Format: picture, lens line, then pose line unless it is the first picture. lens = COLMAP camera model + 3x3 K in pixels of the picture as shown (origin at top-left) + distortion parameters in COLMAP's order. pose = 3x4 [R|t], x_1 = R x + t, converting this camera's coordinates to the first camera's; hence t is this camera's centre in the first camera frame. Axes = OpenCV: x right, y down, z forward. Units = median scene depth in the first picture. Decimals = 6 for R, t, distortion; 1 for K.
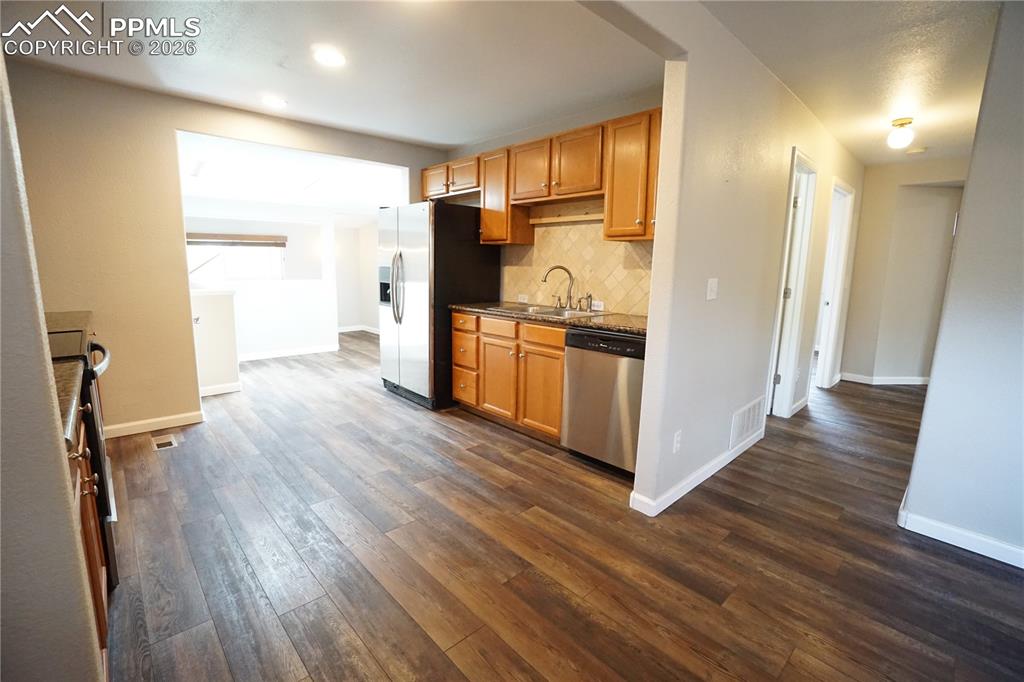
lens RADIAL K [[455.8, 0, 506.7], [0, 455.8, 349.5], [0, 0, 1]] dist [-0.060771, 0.000403]
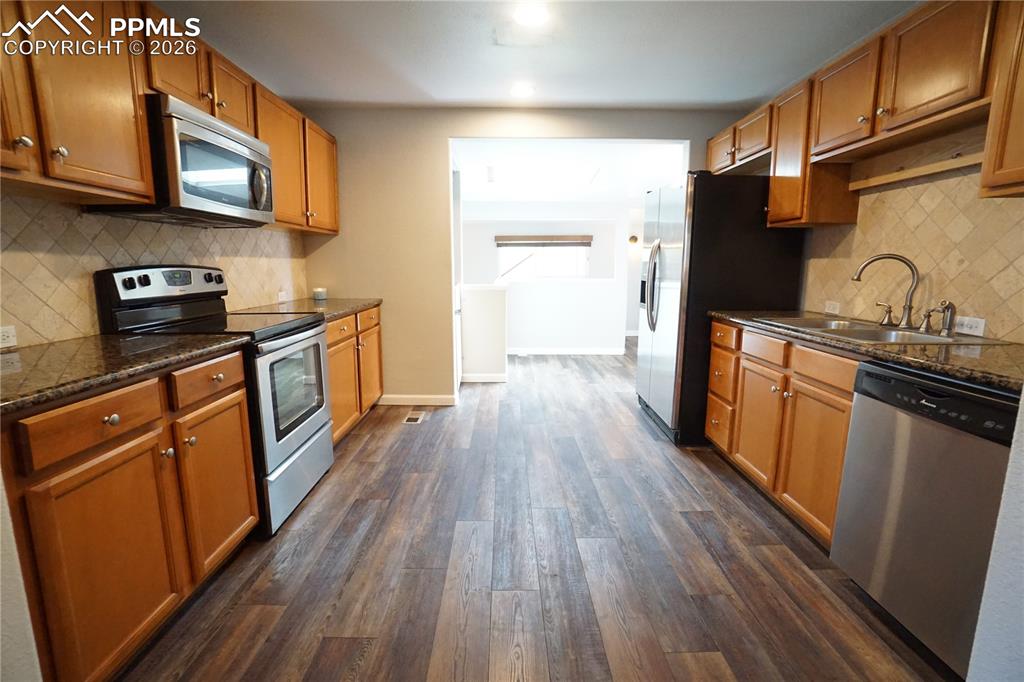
lens RADIAL K [[461.2, 0, 497.4], [0, 461.2, 340.0], [0, 0, 1]] dist [-0.033702, 0.006256]
pose [[0.734933, 0.090924, -0.672017, 0.143688], [-0.110819, 0.993752, 0.013261, -0.024396], [0.669024, 0.064727, 0.740417, 0.233198]]
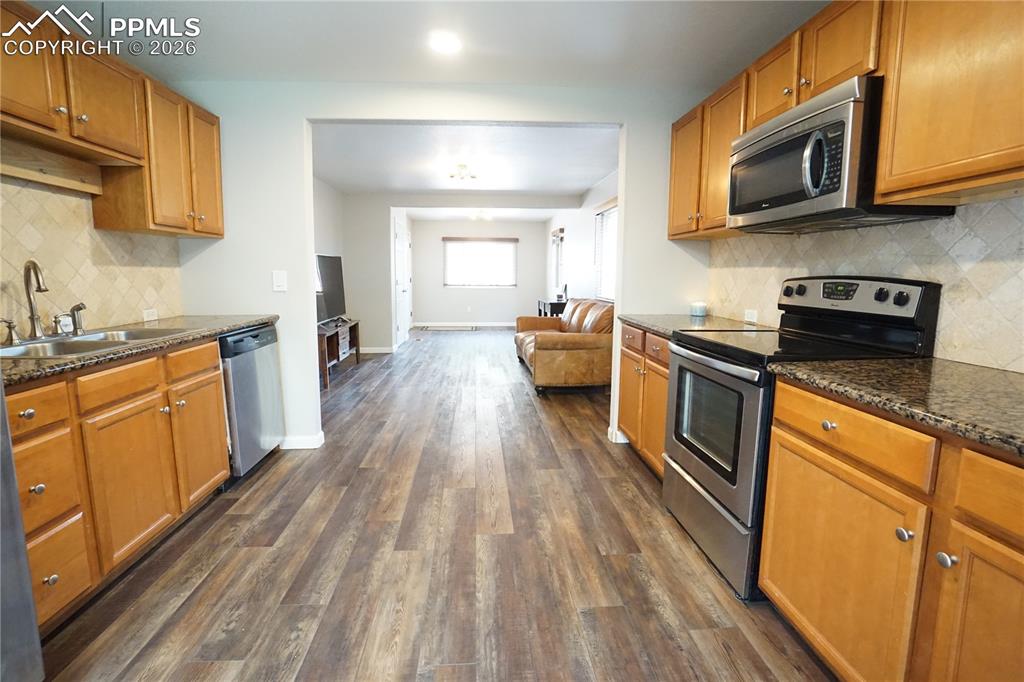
lens RADIAL K [[501.6, 0, 509.2], [0, 501.6, 345.2], [0, 0, 1]] dist [-0.011986, 0.000243]
pose [[-0.785633, -0.108463, 0.609111, -0.688708], [0.095606, 0.951404, 0.292728, -0.207483], [-0.611261, 0.288211, -0.737085, 1.120044]]
